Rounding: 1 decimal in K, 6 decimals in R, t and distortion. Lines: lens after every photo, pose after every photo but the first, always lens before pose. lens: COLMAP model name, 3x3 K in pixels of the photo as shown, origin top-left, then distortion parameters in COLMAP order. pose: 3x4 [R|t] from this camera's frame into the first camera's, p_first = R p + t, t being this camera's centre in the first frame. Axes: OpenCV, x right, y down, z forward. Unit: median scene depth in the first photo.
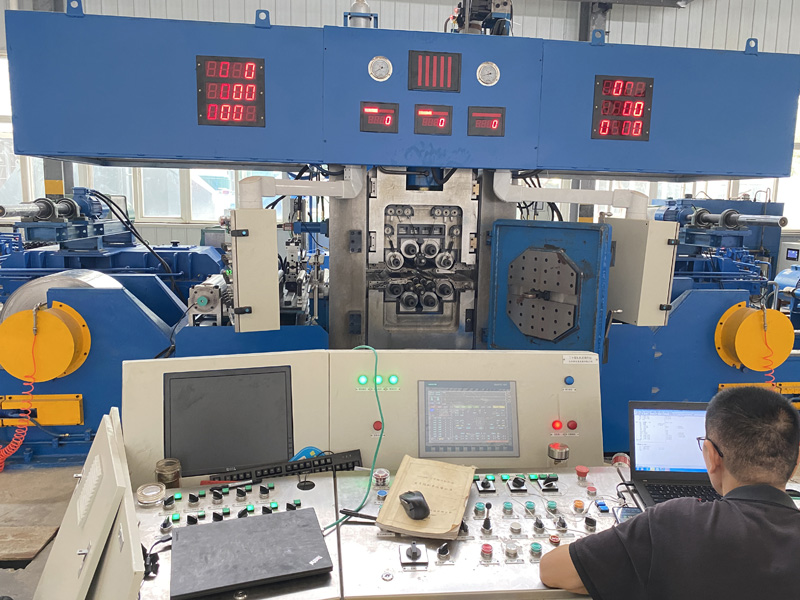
lens RADIAL K [[602.7, 0, 400.0], [0, 602.7, 300.0], [0, 0, 1]] dist [0.000744, -0.000019]
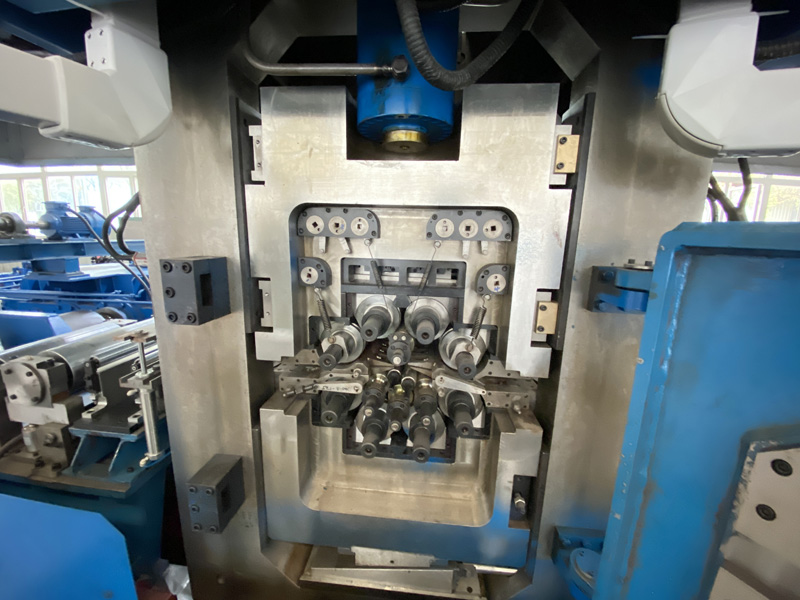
lens RADIAL K [[323.3, 0, 400.0], [0, 323.3, 300.0], [0, 0, 1]] dist [0.066374, 0.000015]
pose [[0.979235, 0.046222, -0.197387, 0.076490], [-0.035787, 0.997783, 0.056109, -0.111581], [0.199543, -0.047880, 0.978719, 0.796502]]
